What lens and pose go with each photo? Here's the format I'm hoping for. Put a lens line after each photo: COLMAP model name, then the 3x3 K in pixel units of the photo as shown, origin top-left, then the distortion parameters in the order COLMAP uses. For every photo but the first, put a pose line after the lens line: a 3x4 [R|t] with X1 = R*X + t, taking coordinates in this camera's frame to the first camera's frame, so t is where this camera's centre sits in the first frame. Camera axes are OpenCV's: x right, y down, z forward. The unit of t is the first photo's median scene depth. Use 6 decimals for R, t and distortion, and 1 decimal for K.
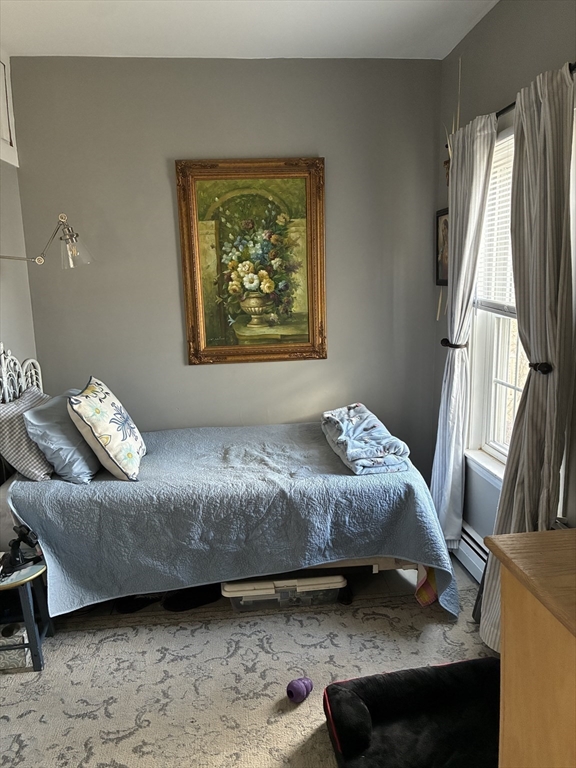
lens RADIAL K [[601.5, 0, 288.0], [0, 601.5, 384.0], [0, 0, 1]] dist [0.045990, -0.002195]
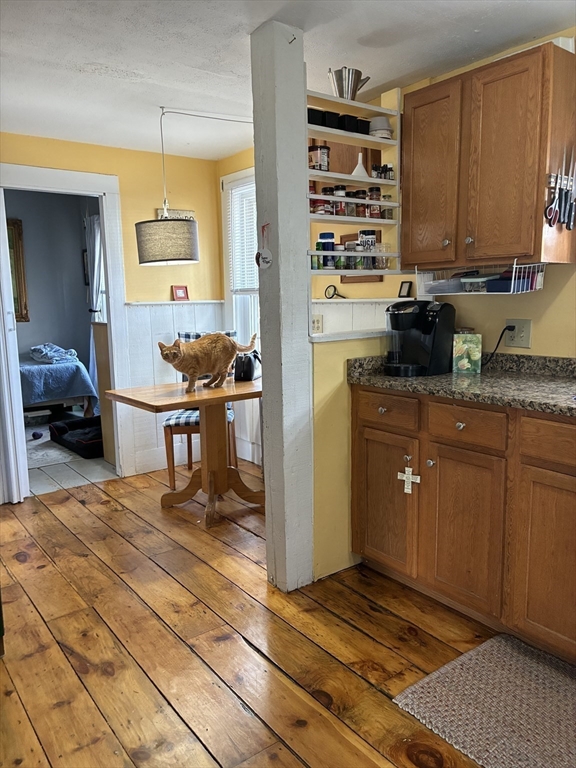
lens RADIAL K [[601.5, 0, 288.0], [0, 601.5, 384.0], [0, 0, 1]] dist [0.045990, -0.002195]
pose [[0.860596, -0.062645, 0.505420, -0.279968], [0.089887, 0.995510, -0.029664, 0.369975], [-0.501293, 0.070960, 0.862363, -1.389858]]
